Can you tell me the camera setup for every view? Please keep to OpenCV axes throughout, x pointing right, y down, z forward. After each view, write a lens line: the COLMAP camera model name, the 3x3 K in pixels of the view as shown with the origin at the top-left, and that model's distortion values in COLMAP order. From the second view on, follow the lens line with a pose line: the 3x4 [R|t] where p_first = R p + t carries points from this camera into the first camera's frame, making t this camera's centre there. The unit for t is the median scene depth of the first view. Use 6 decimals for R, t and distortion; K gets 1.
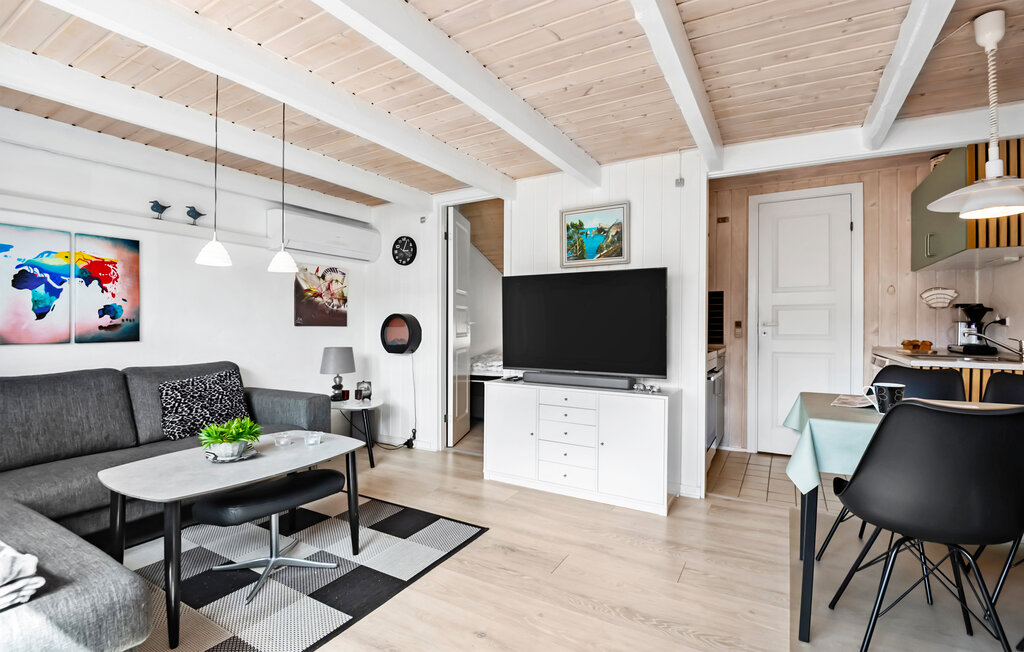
lens RADIAL K [[474.5, 0, 512.0], [0, 474.5, 321.4], [0, 0, 1]] dist [0.001194, -0.016757]
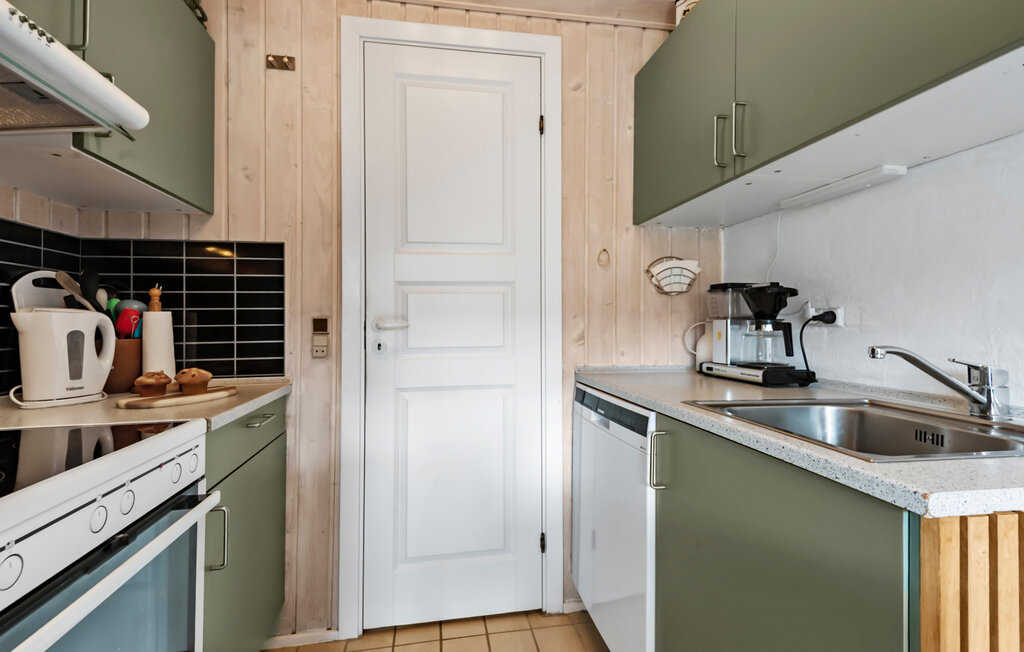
lens RADIAL K [[474.5, 0, 512.0], [0, 474.5, 321.4], [0, 0, 1]] dist [0.001194, -0.016757]
pose [[0.763943, 0.000190, 0.645283, 0.394679], [0.001879, 0.999995, -0.002519, 0.004533], [-0.645281, 0.003137, 0.763939, 0.674153]]
